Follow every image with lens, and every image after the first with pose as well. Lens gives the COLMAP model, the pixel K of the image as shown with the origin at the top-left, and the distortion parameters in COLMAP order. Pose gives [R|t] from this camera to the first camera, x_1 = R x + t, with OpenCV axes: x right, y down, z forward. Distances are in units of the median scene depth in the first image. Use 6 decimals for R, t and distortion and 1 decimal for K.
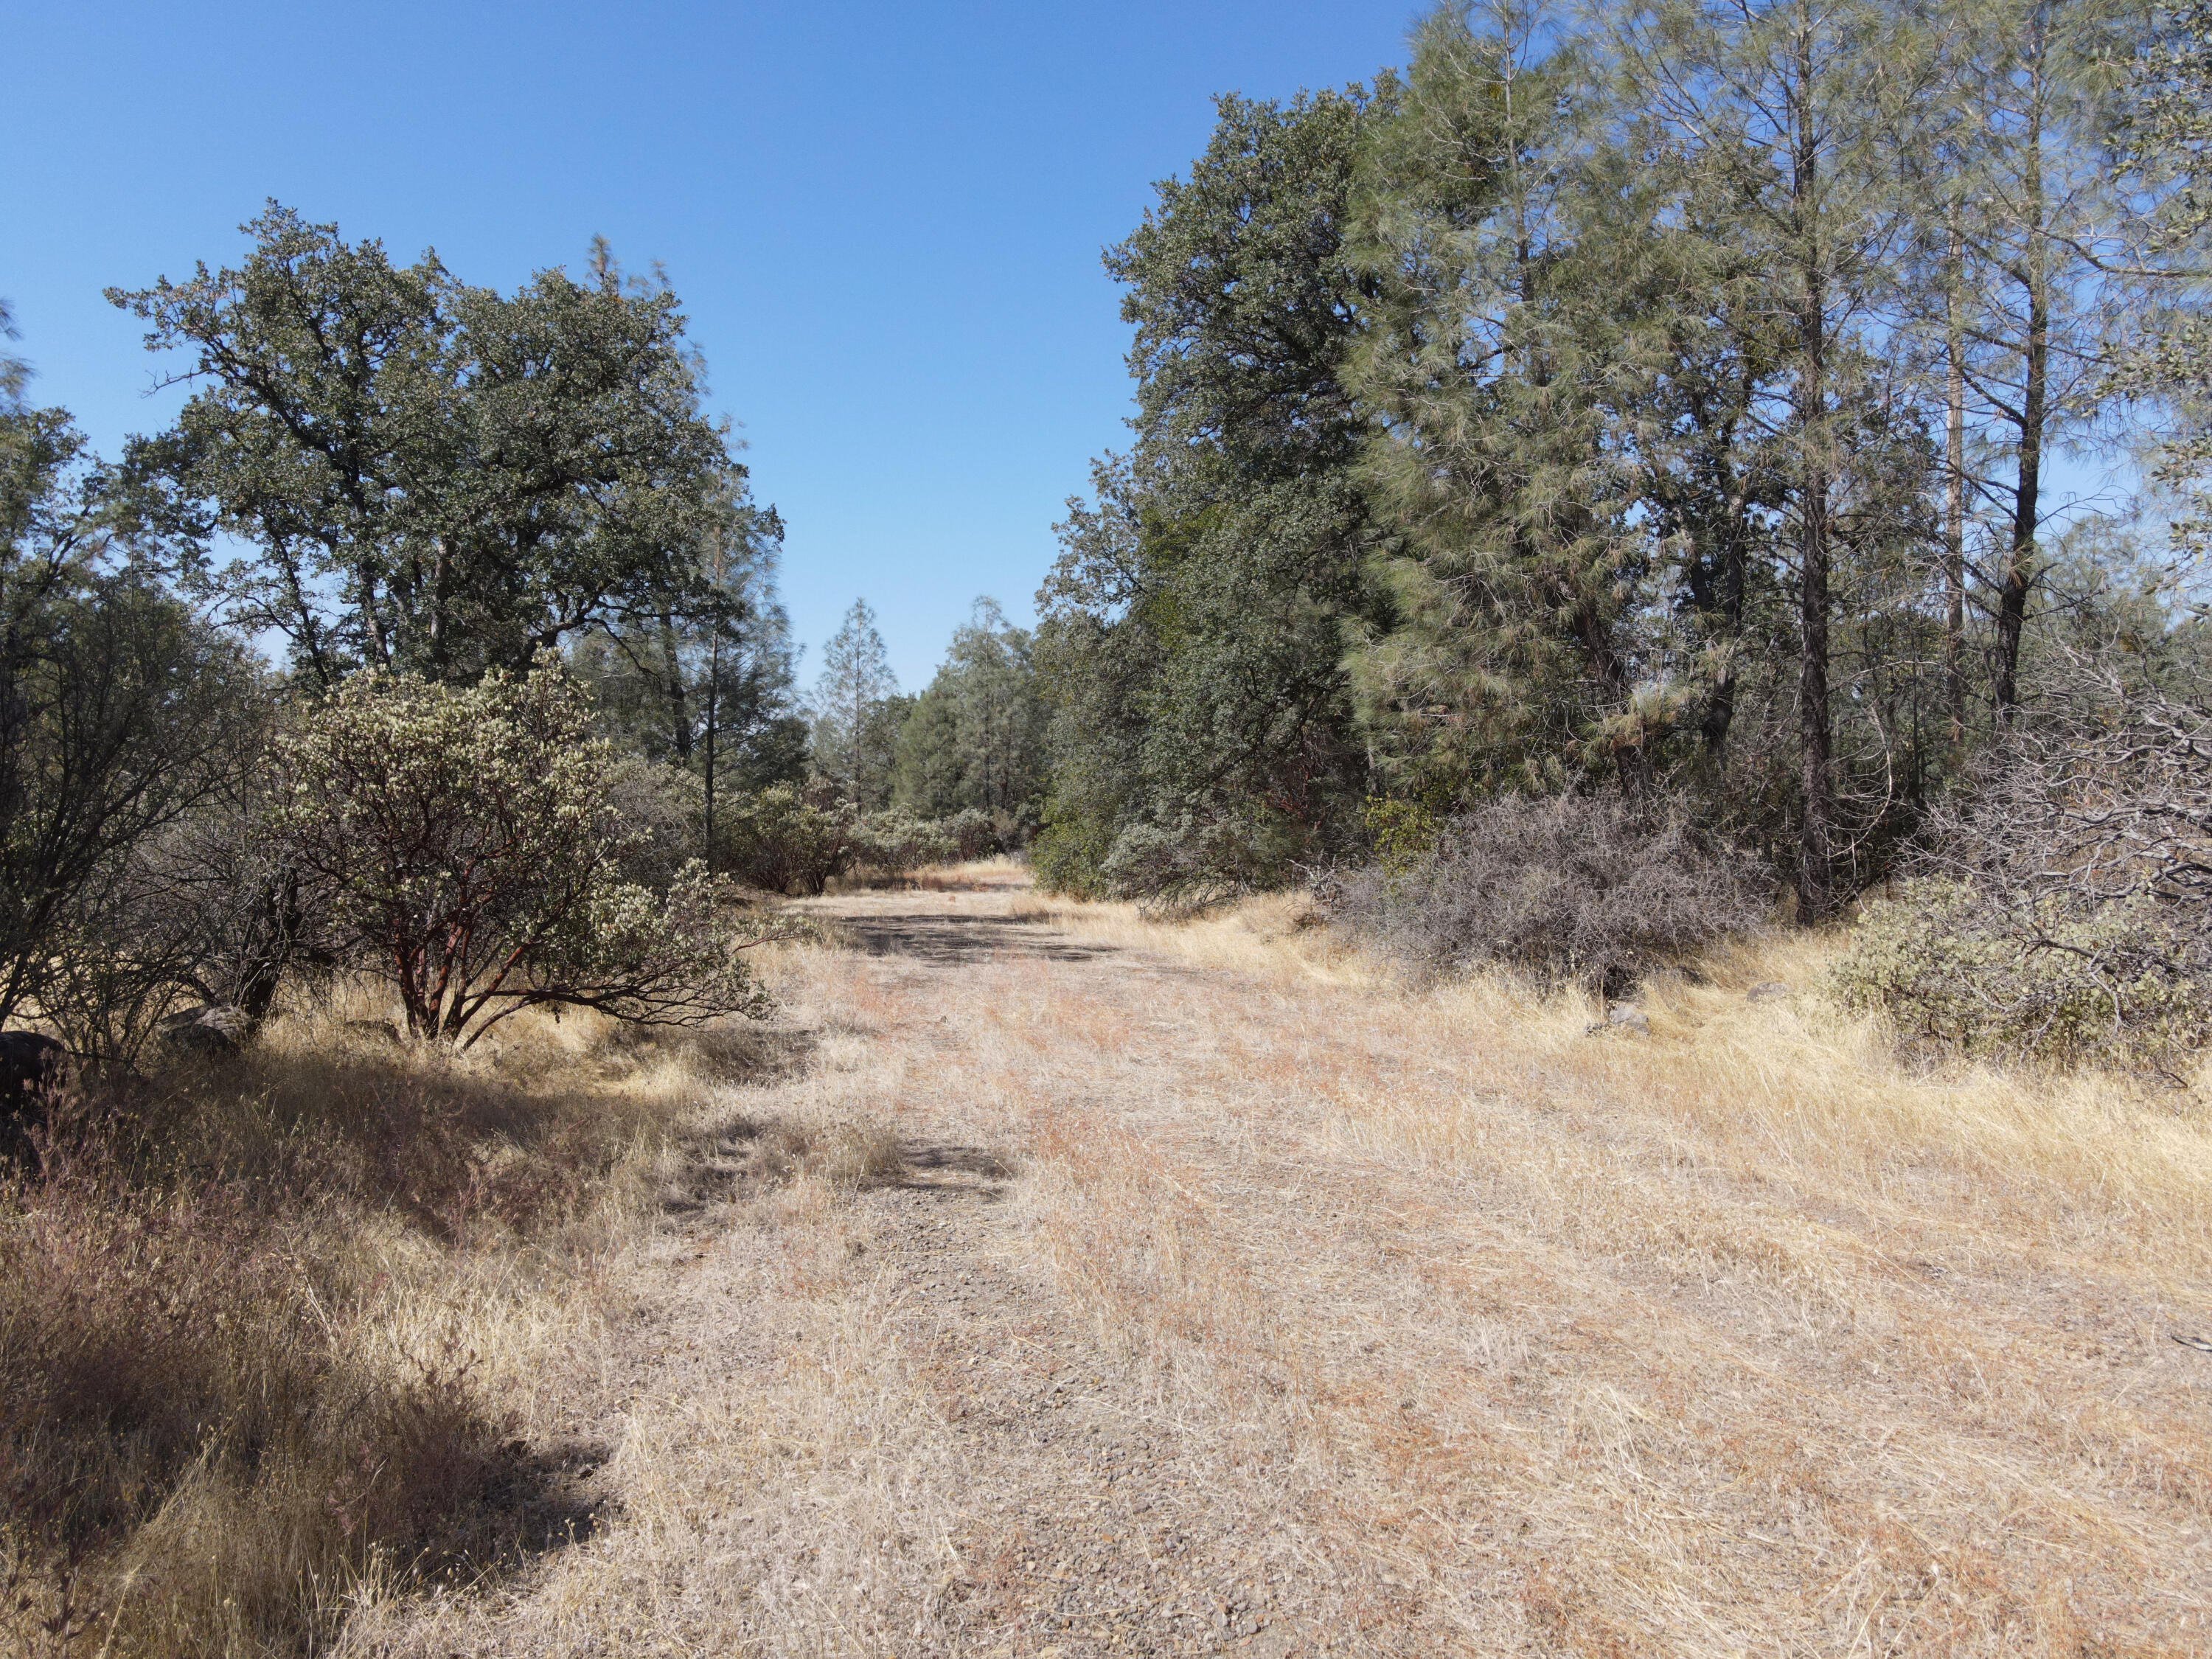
lens RADIAL K [[1541.6, 0, 1099.1], [0, 1541.6, 830.3], [0, 0, 1]] dist [0.000673, -0.000446]
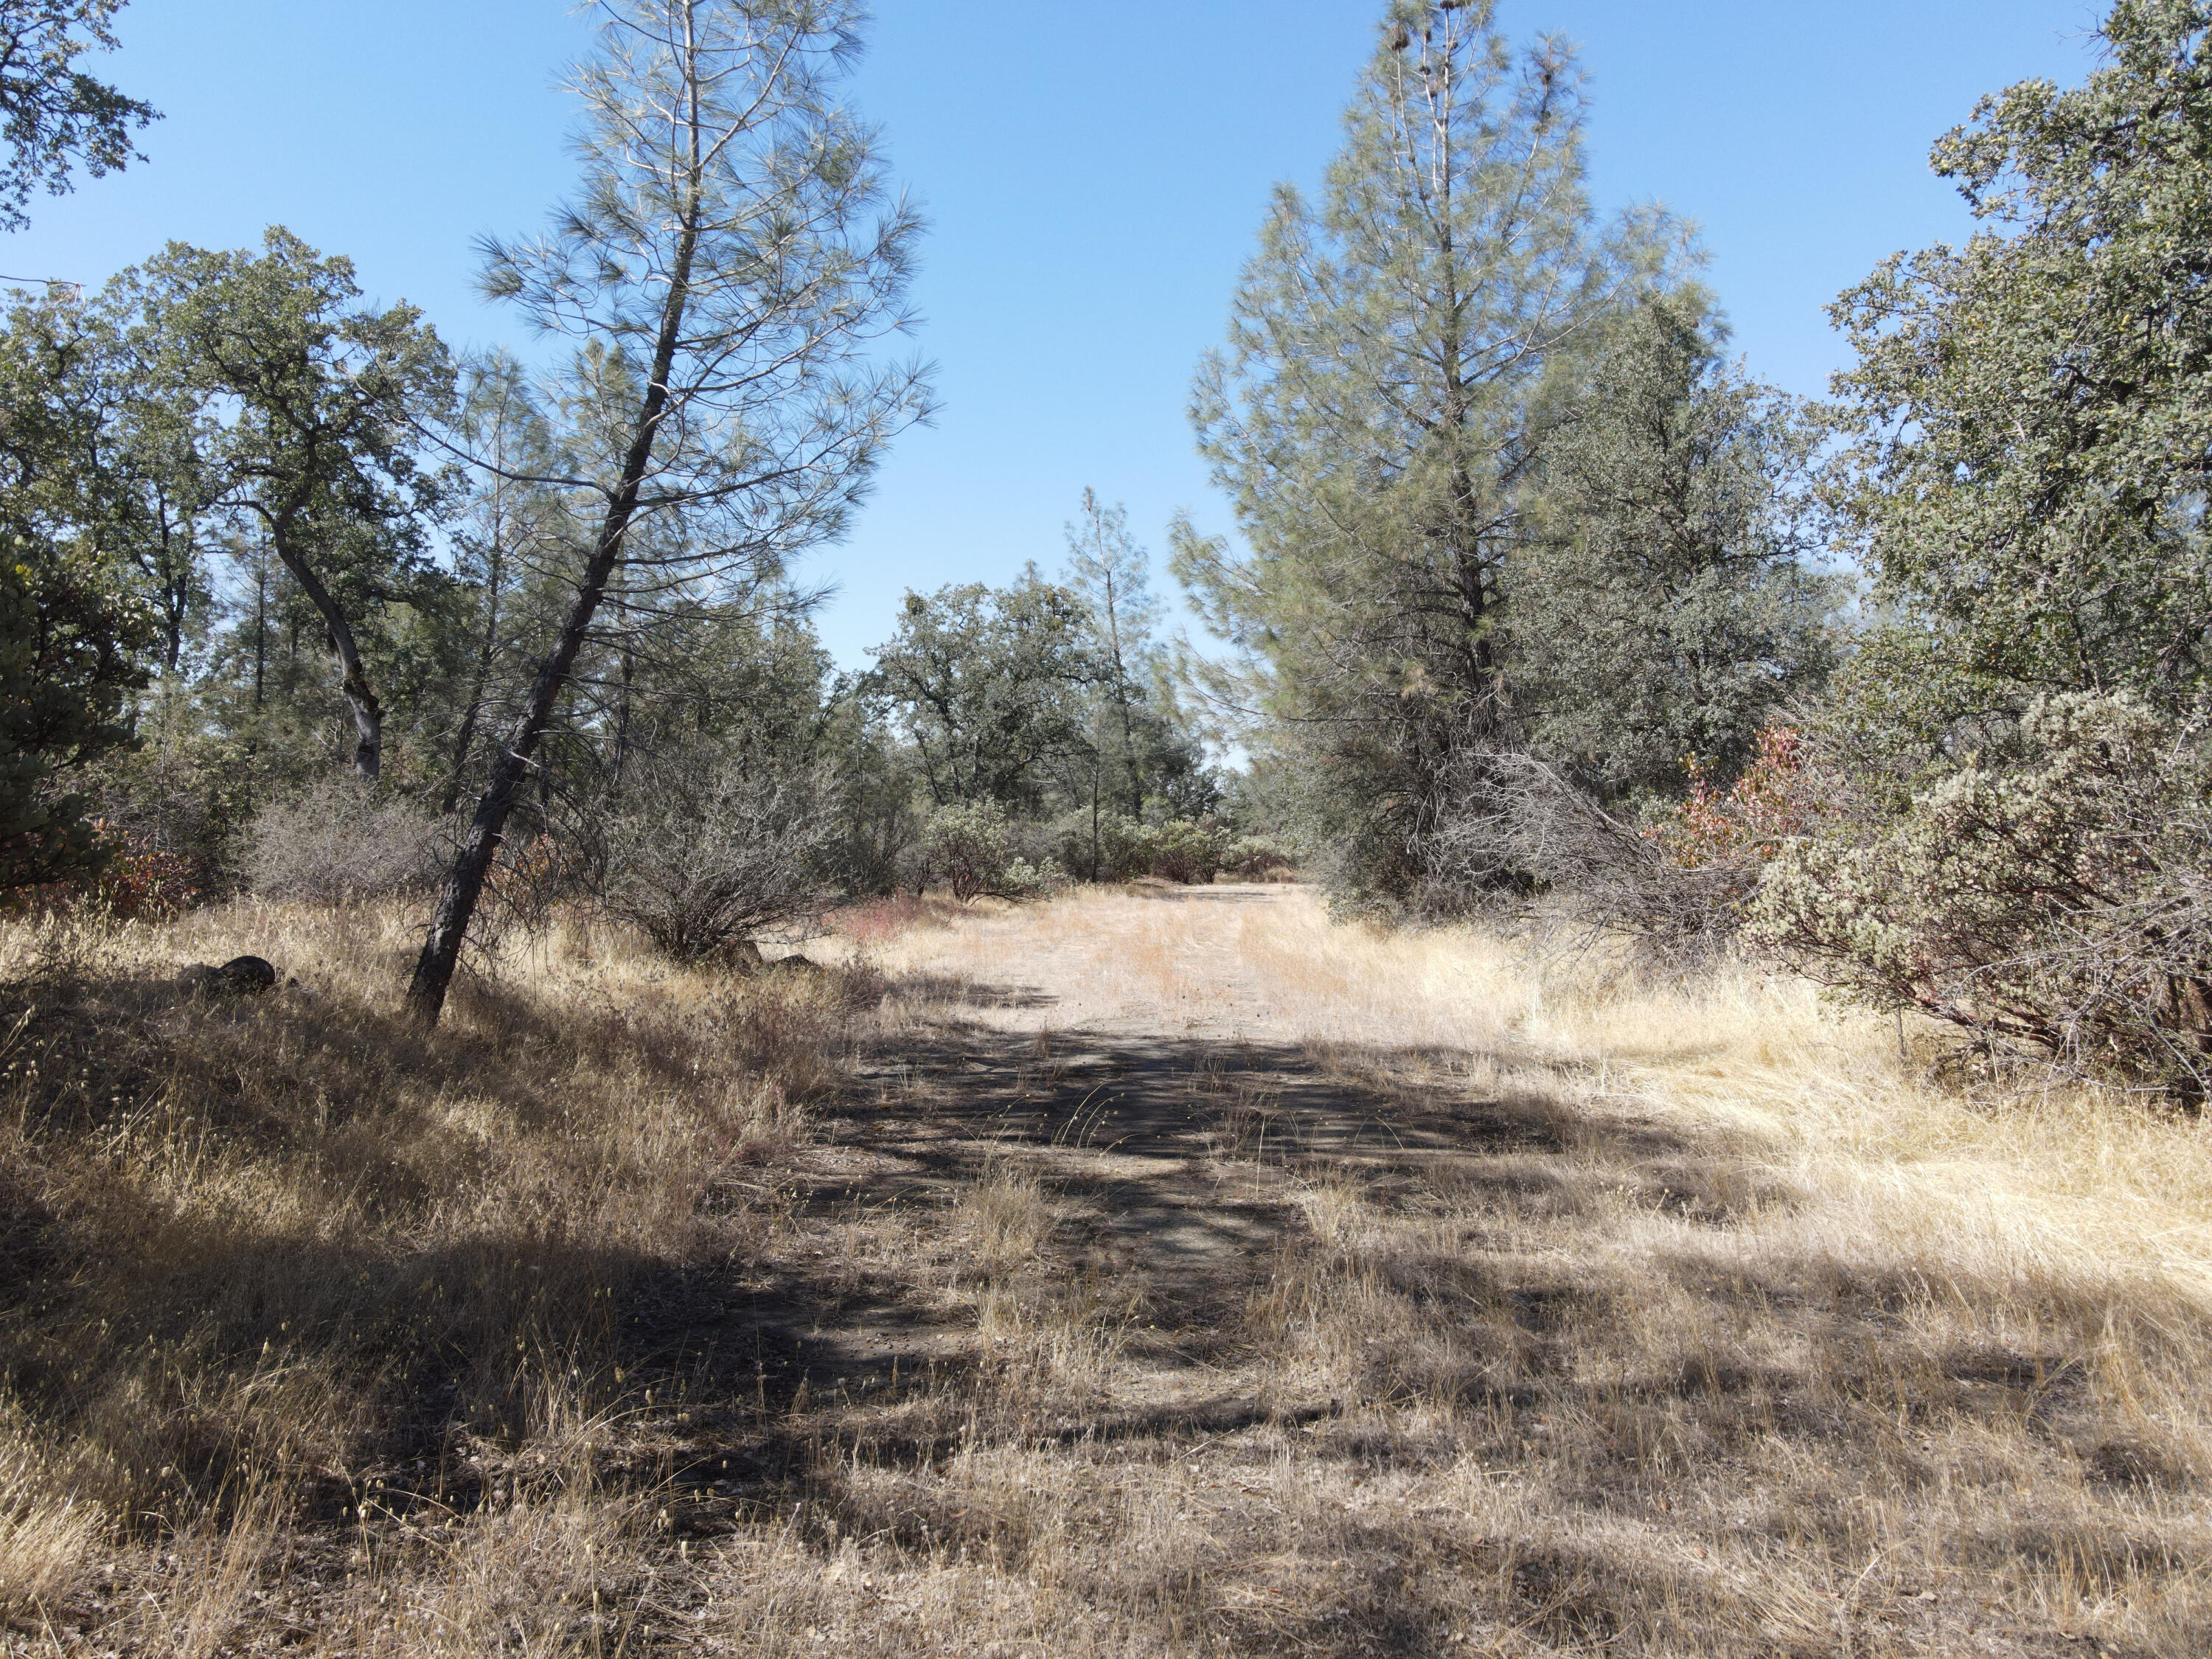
lens RADIAL K [[1541.6, 0, 1108.0], [0, 1541.6, 833.2], [0, 0, 1]] dist [0.000673, -0.000446]
pose [[0.935764, -0.009545, -0.352497, 0.316560], [0.006976, 0.999939, -0.008558, -0.000425], [0.352558, 0.005549, 0.935774, -0.616840]]
